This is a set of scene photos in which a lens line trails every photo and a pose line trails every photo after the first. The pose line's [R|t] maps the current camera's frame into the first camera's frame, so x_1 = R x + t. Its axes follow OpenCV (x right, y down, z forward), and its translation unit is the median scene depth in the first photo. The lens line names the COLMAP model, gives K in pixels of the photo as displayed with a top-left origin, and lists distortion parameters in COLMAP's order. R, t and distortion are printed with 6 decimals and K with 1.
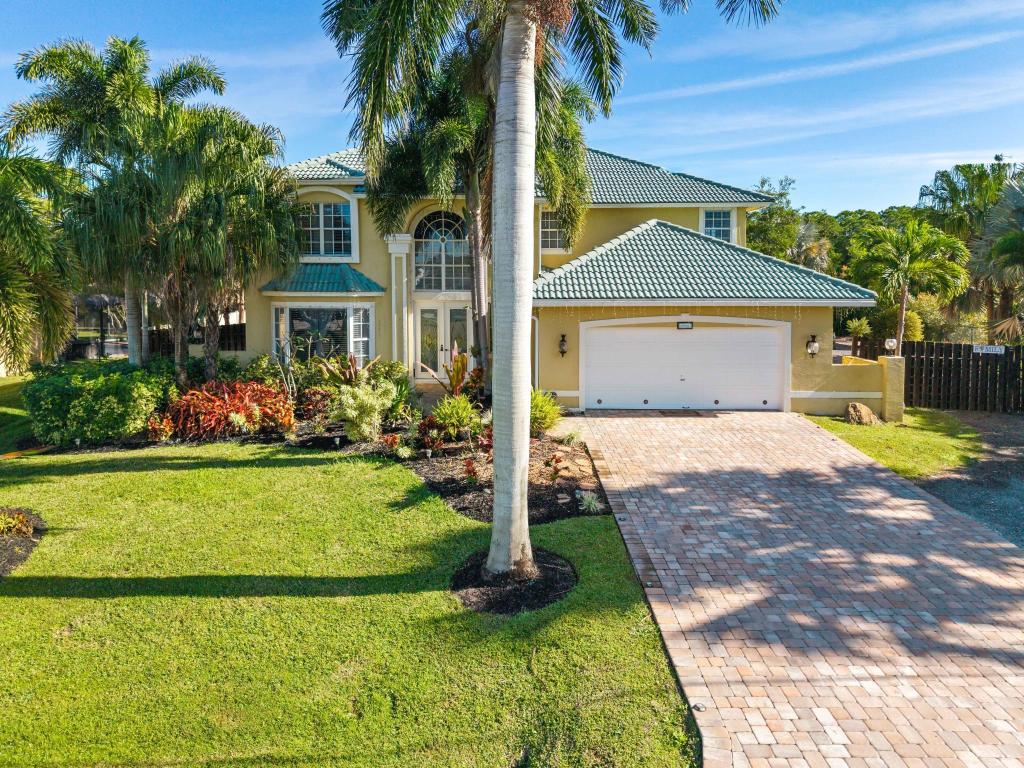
lens RADIAL K [[746.5, 0, 512.0], [0, 746.5, 384.0], [0, 0, 1]] dist [0.010013, 0.003971]
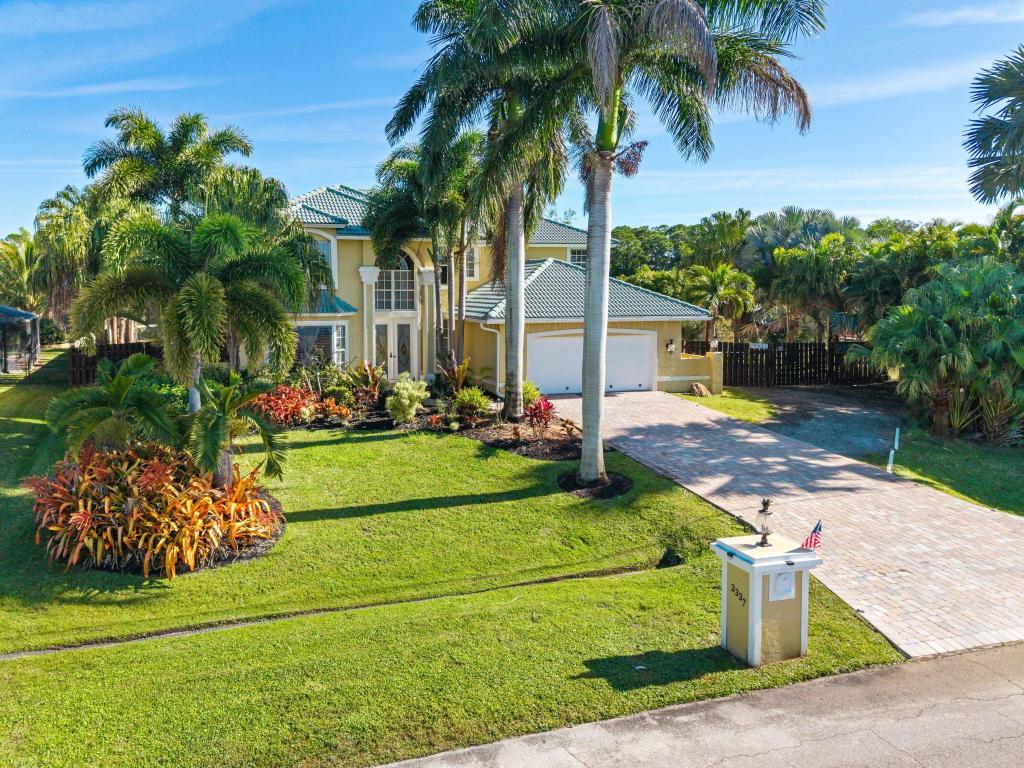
lens RADIAL K [[695.3, 0, 512.0], [0, 695.3, 384.0], [0, 0, 1]] dist [0.061815, -0.082718]
pose [[0.952592, -0.039890, 0.301624, -0.325914], [0.040646, 0.999167, 0.003771, 0.006245], [-0.301523, 0.008668, 0.953420, -0.242342]]
